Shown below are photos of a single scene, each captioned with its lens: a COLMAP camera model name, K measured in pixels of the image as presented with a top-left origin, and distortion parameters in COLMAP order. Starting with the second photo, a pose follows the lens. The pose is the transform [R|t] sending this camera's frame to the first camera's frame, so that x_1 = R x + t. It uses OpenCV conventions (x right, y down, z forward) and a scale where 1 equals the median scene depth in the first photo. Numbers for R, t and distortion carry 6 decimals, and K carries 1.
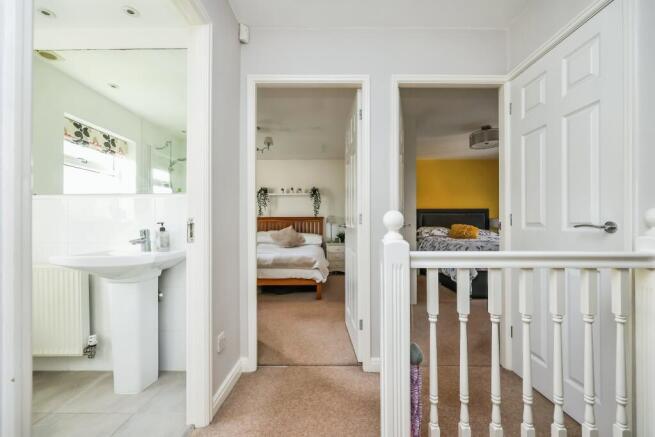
lens RADIAL K [[263.0, 0, 327.5], [0, 263.0, 217.4], [0, 0, 1]] dist [-0.001990, -0.000049]
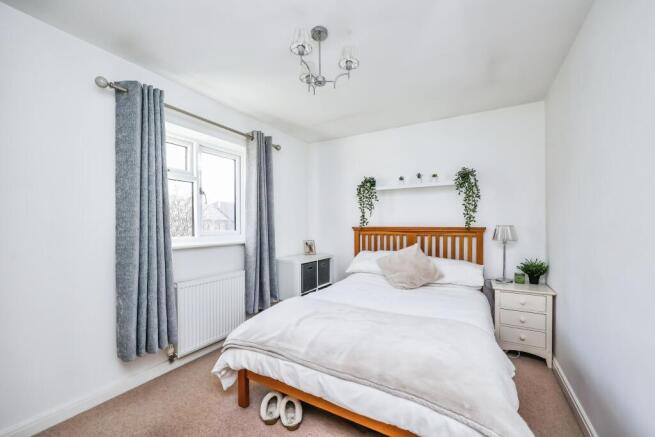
lens RADIAL K [[263.0, 0, 330.6], [0, 263.0, 224.3], [0, 0, 1]] dist [-0.001990, -0.000049]
pose [[0.866214, -0.000095, -0.499674, -0.021305], [-0.000236, 1.000000, -0.000599, -0.007999], [0.499674, 0.000637, 0.866213, 0.439273]]
